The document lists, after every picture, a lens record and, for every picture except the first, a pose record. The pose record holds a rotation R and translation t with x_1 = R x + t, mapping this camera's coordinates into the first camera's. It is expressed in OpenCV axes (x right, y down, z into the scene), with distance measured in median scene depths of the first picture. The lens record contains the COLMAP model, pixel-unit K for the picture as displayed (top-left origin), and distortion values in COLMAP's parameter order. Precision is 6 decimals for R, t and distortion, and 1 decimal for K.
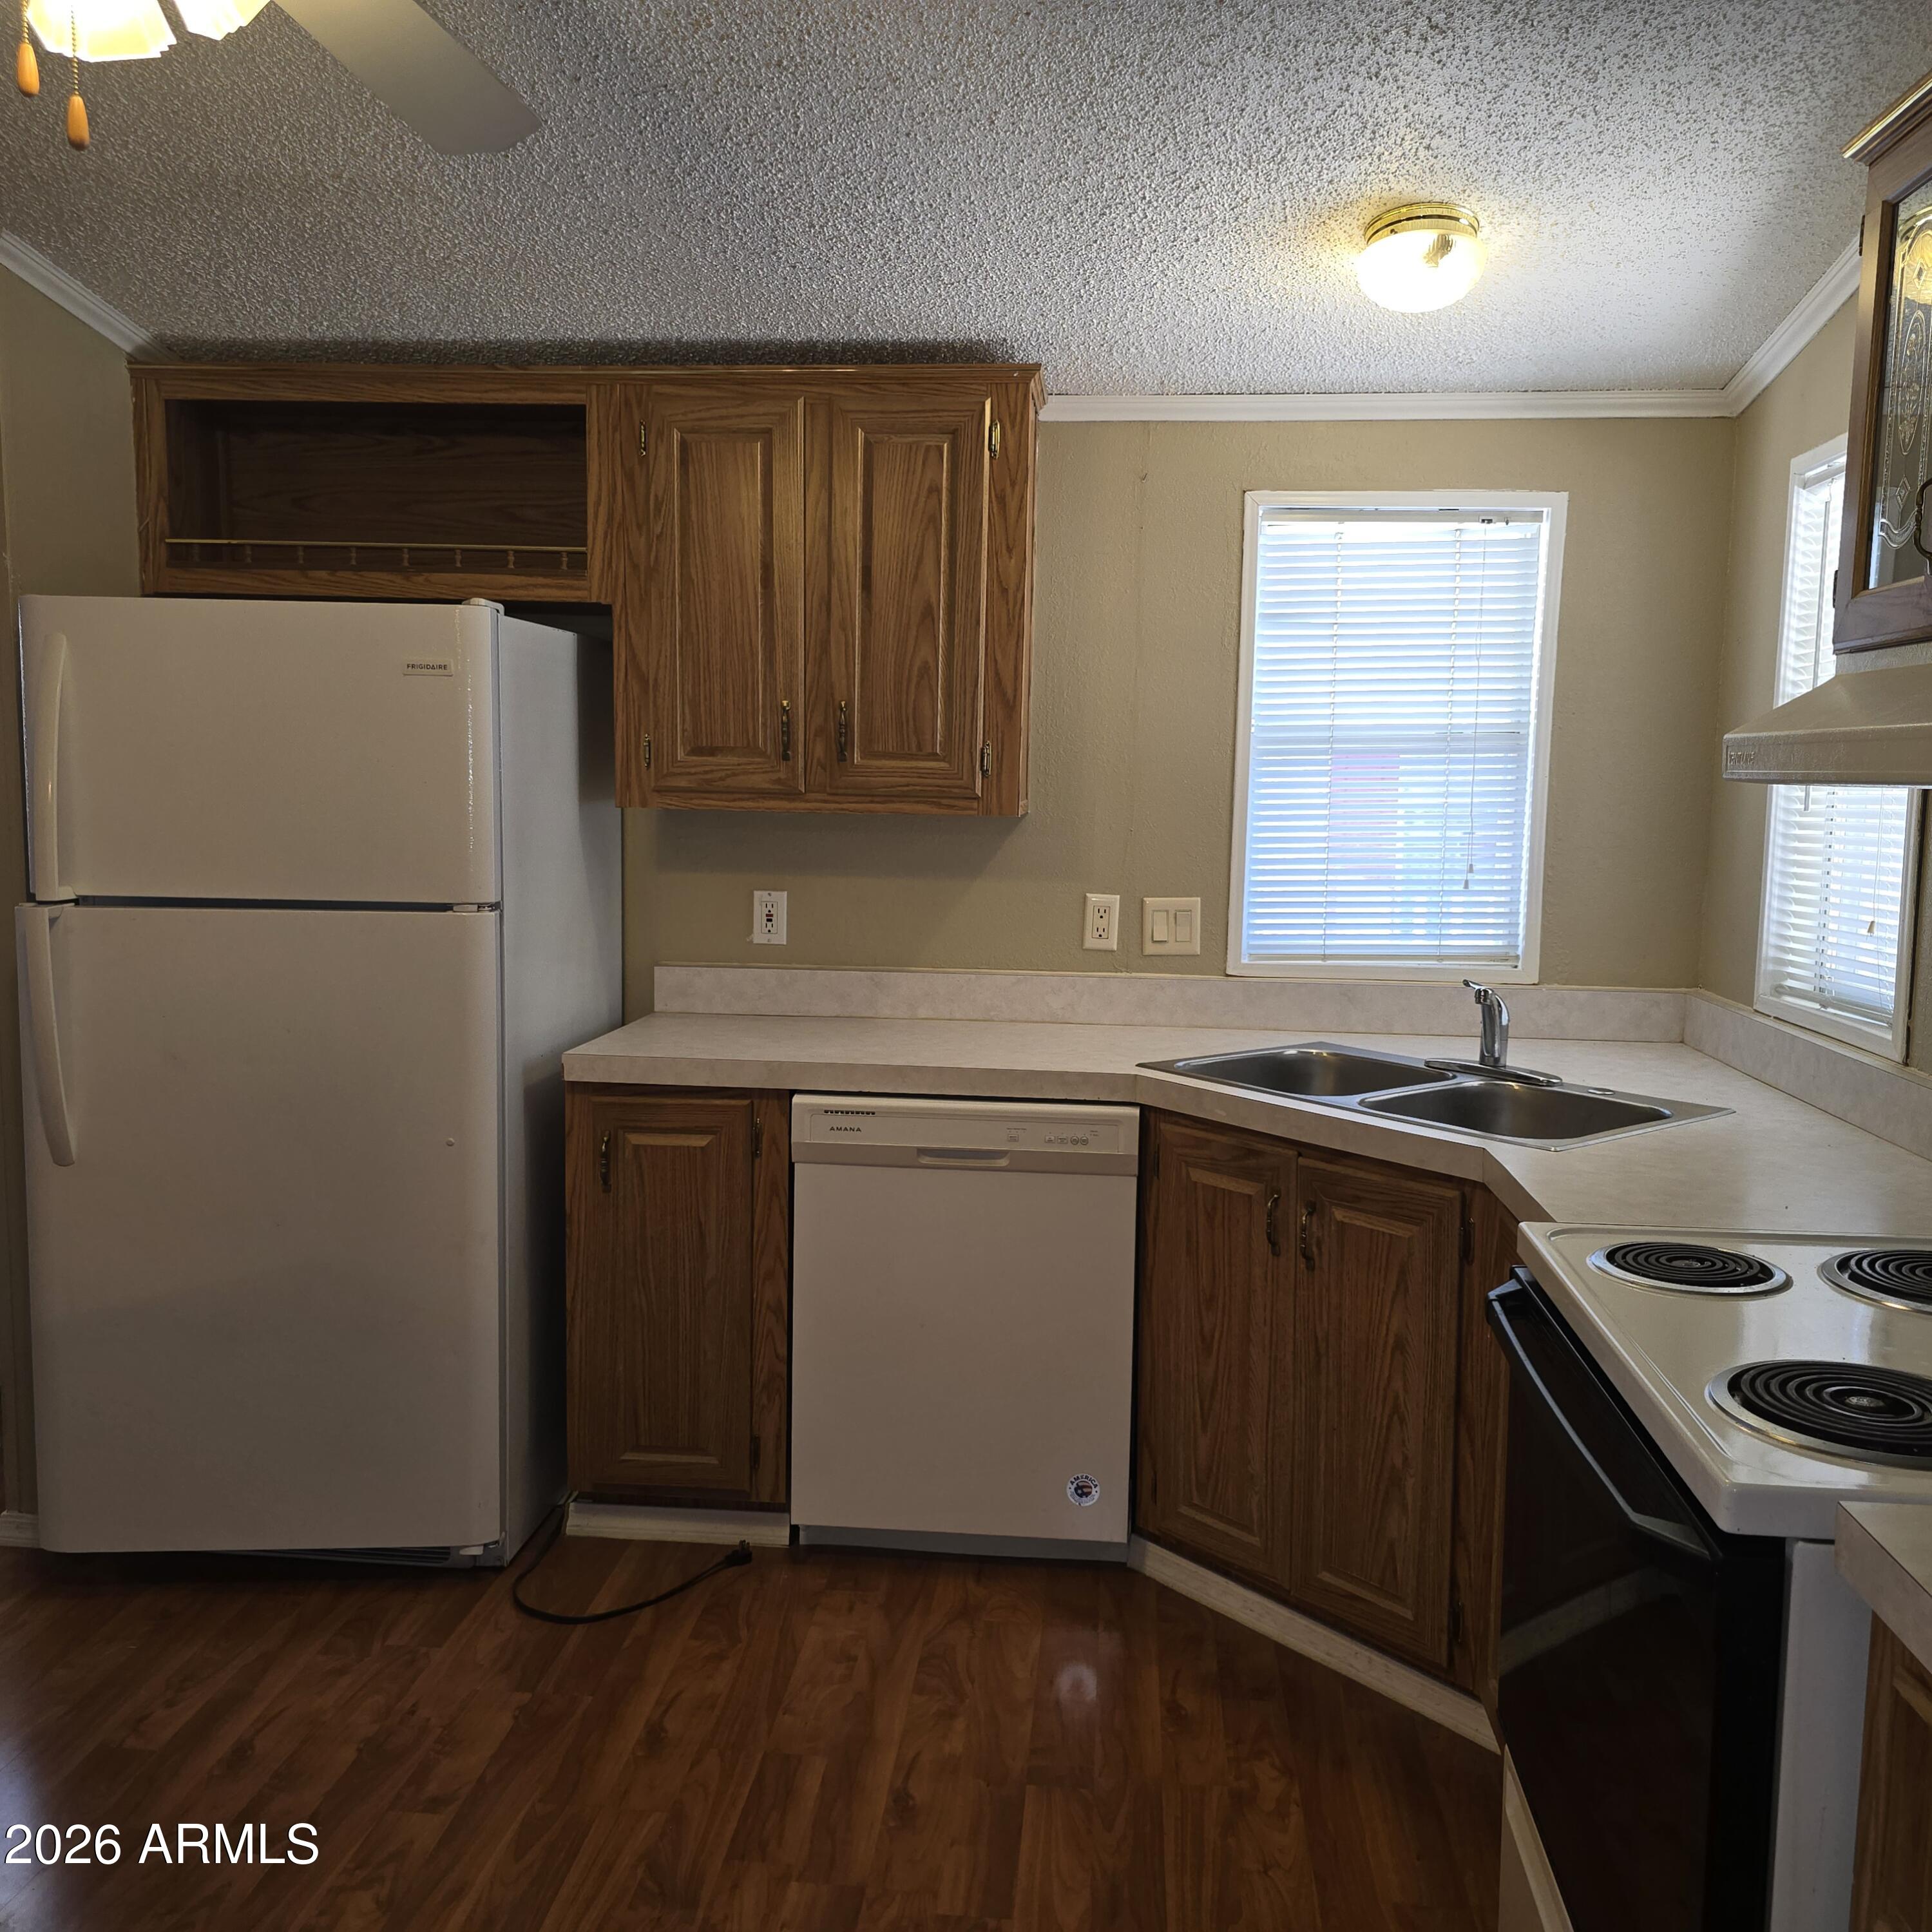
lens RADIAL K [[1726.0, 0, 955.4], [0, 1726.0, 974.8], [0, 0, 1]] dist [0.088679, -0.112527]
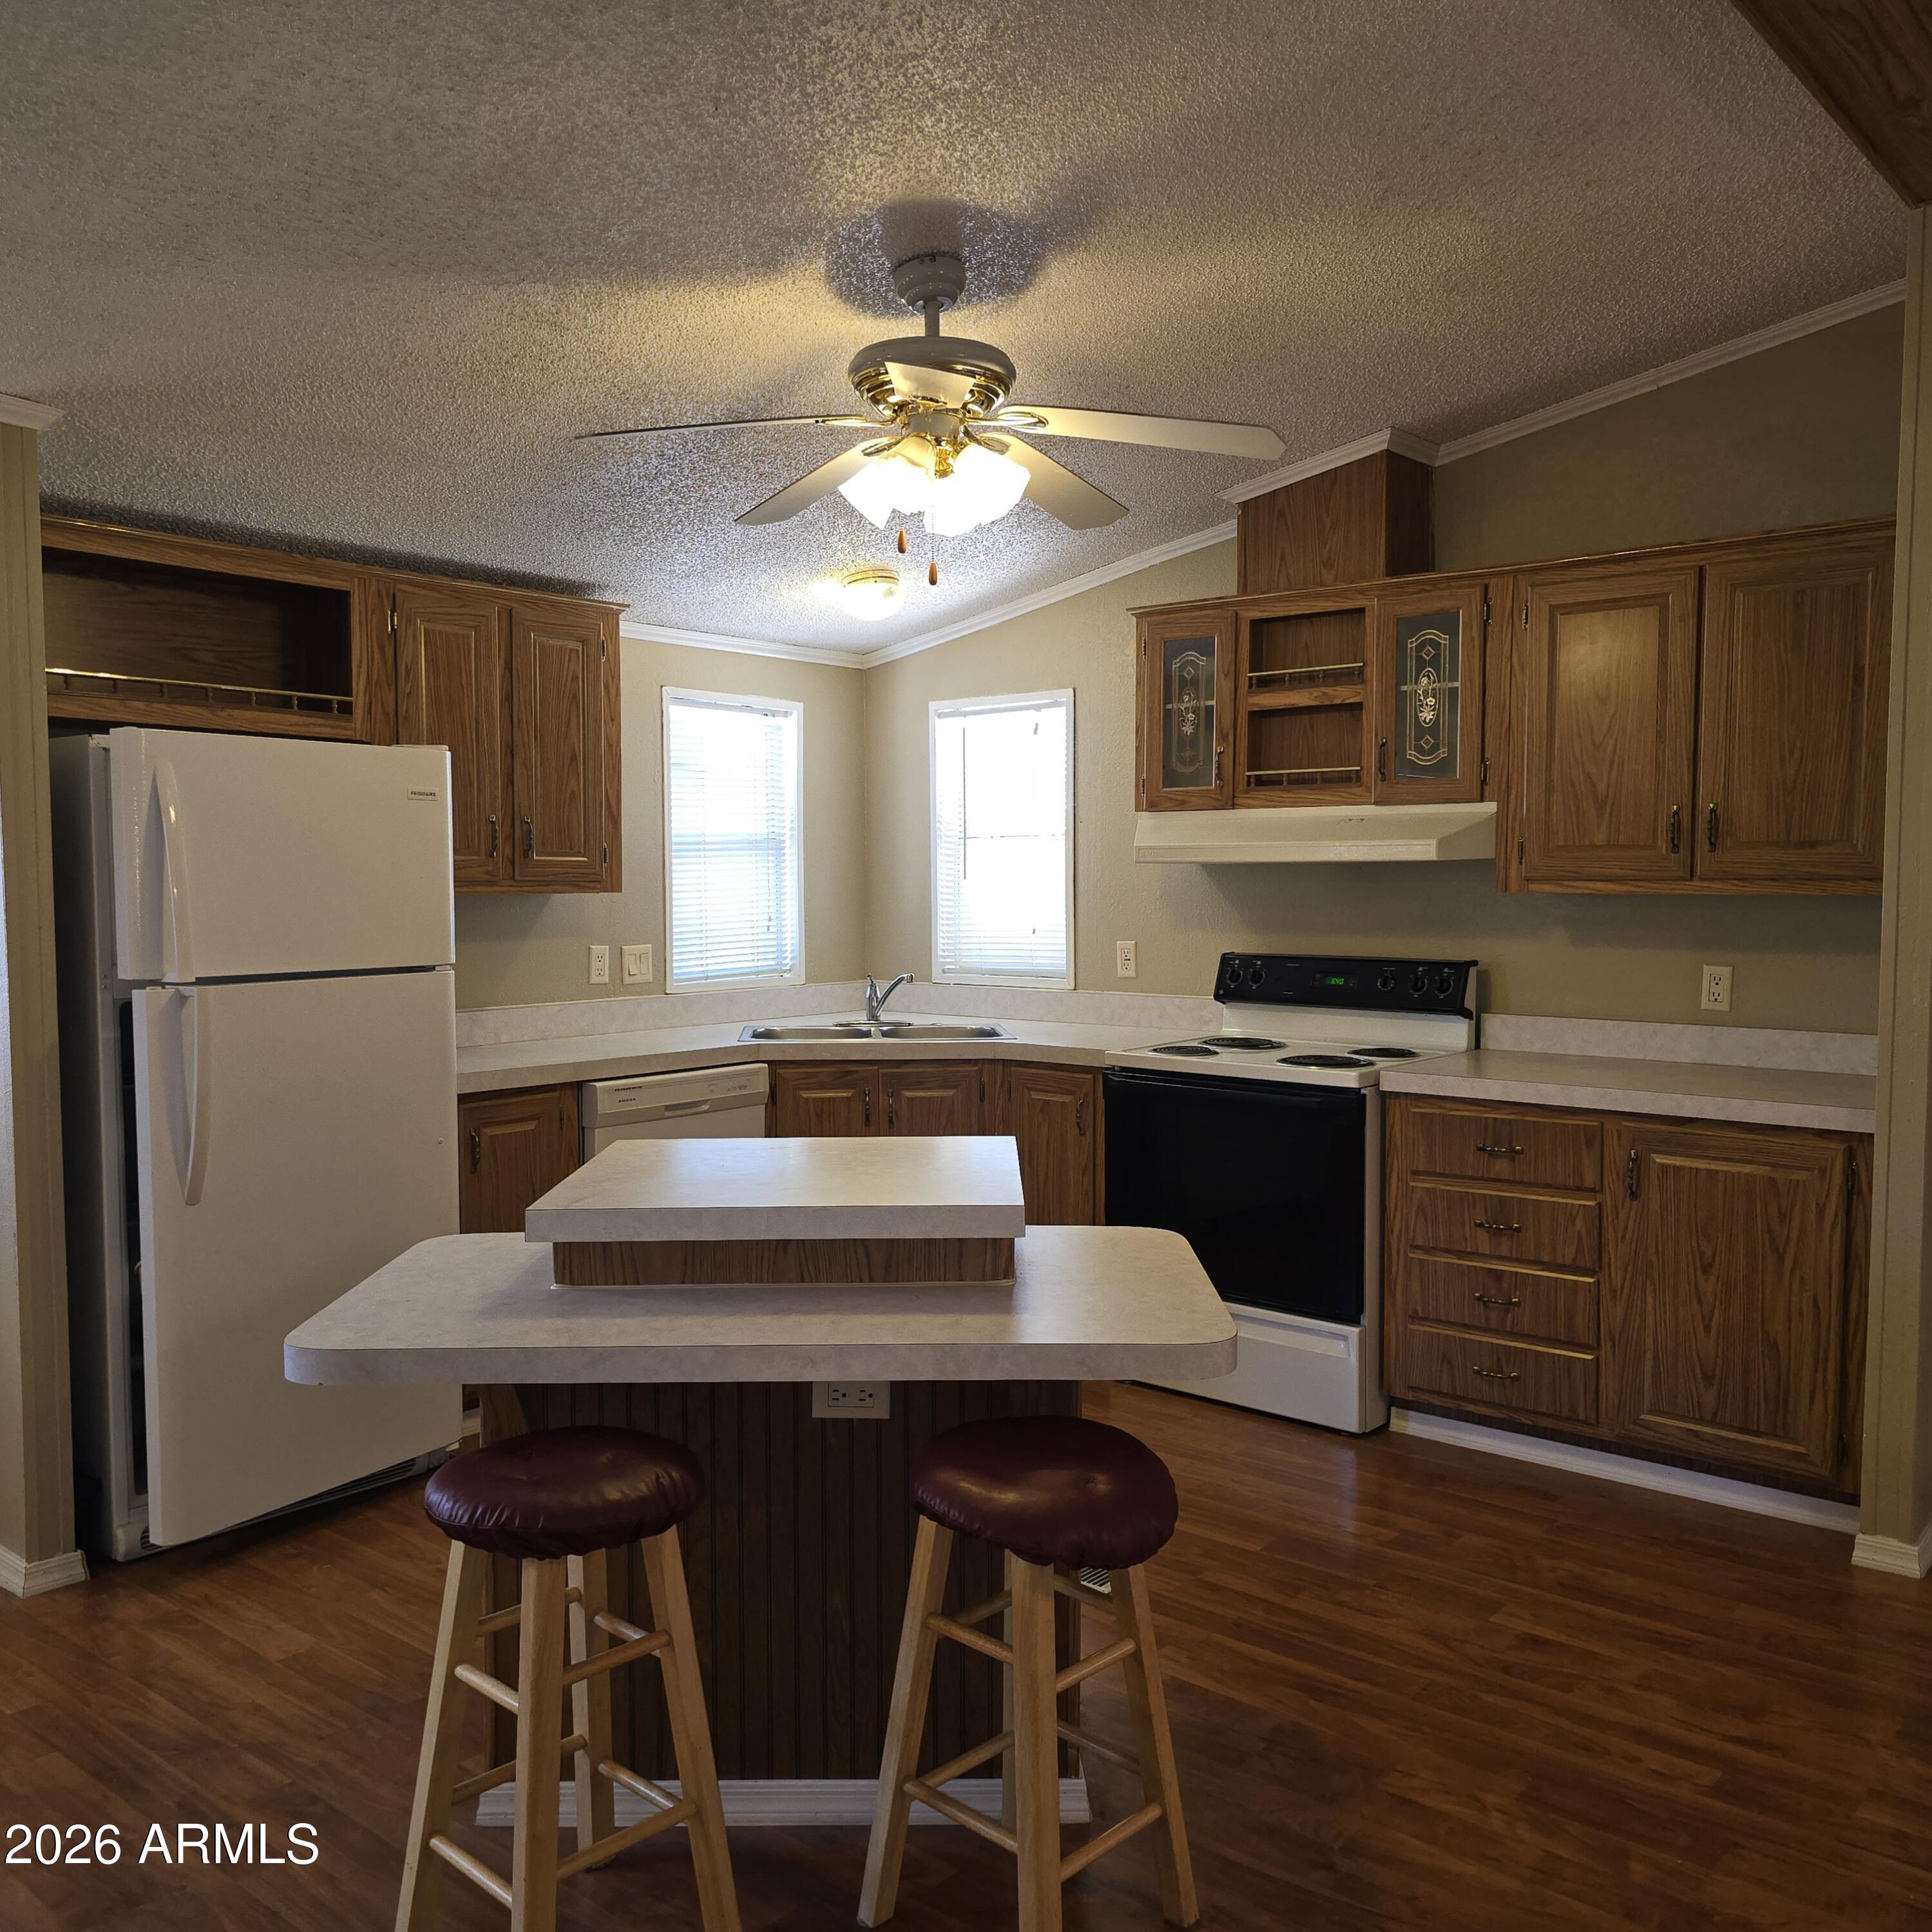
lens RADIAL K [[1734.3, 0, 971.9], [0, 1734.3, 988.8], [0, 0, 1]] dist [0.070033, -0.083570]
pose [[0.560469, -0.073899, 0.824872, -1.077459], [0.108161, 0.994012, 0.015561, 0.001479], [-0.821082, 0.080498, 0.565105, -0.109455]]
